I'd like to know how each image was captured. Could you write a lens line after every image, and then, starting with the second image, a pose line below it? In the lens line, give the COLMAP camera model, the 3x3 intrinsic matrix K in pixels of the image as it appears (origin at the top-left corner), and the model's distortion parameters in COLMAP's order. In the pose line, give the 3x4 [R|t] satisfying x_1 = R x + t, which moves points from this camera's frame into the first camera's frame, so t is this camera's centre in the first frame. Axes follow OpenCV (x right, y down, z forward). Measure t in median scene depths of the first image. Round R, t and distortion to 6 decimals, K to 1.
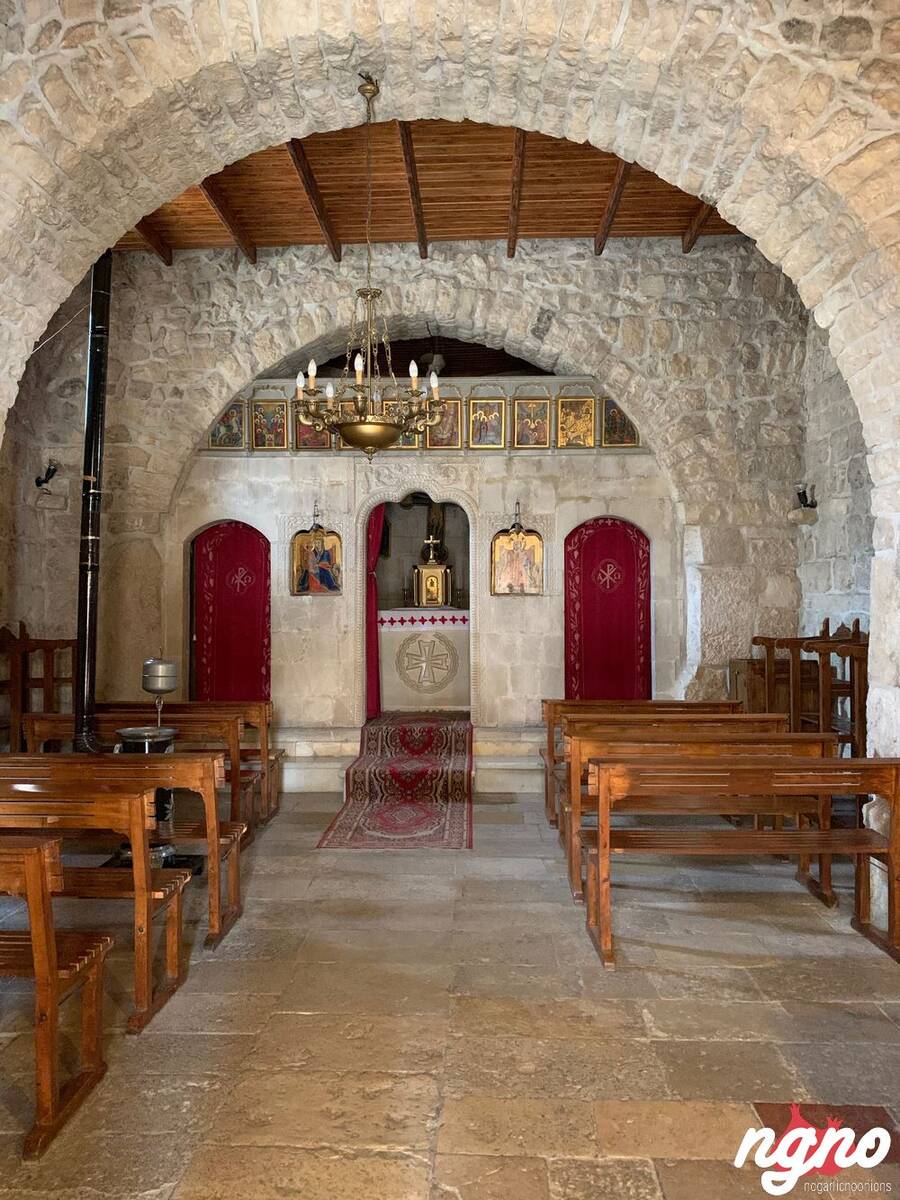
lens RADIAL K [[908.2, 0, 445.5], [0, 908.2, 608.4], [0, 0, 1]] dist [0.051781, -0.070944]
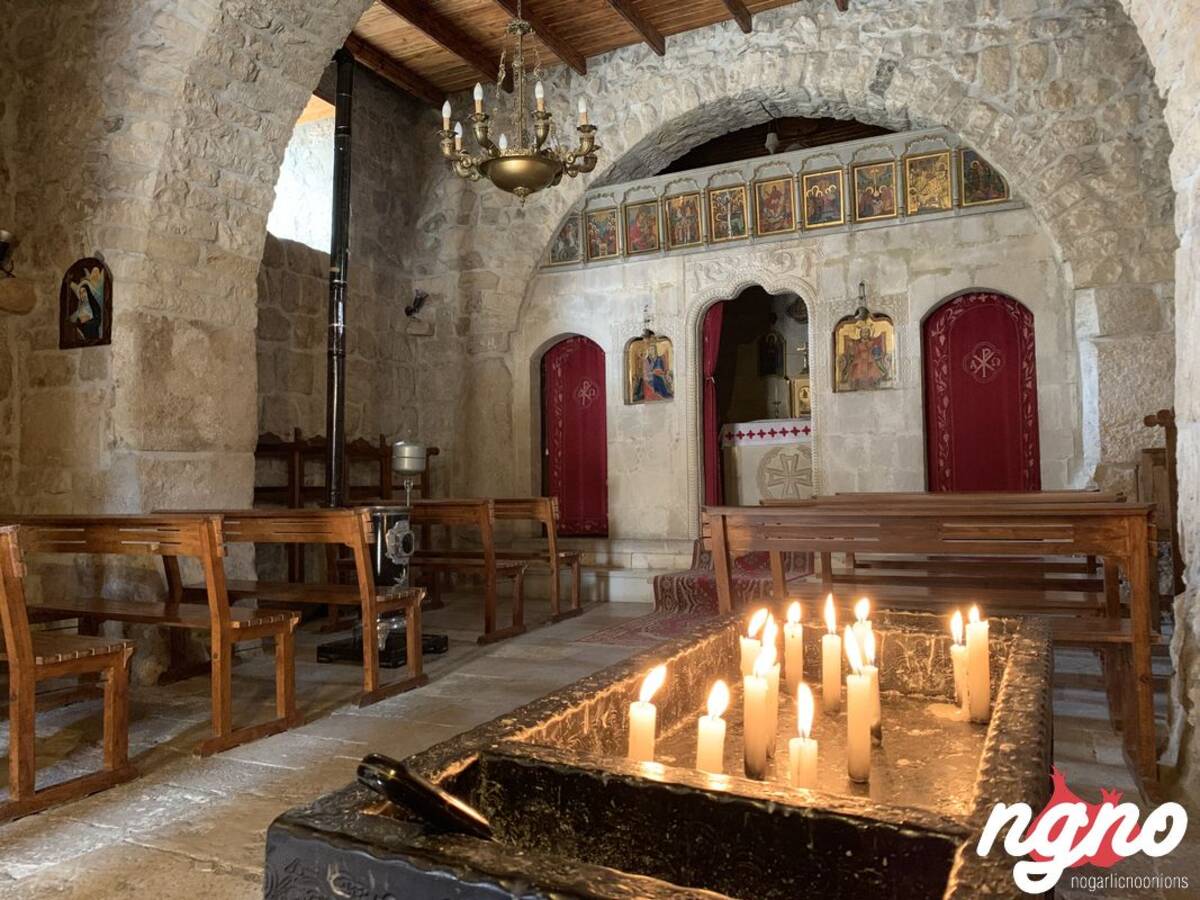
lens RADIAL K [[908.2, 0, 600.7], [0, 908.2, 452.5], [0, 0, 1]] dist [0.051781, -0.070944]
pose [[0.915119, -0.028362, -0.402185, 0.199235], [0.016933, 0.999346, -0.031944, 0.069164], [0.402828, 0.022423, 0.915001, 0.098591]]
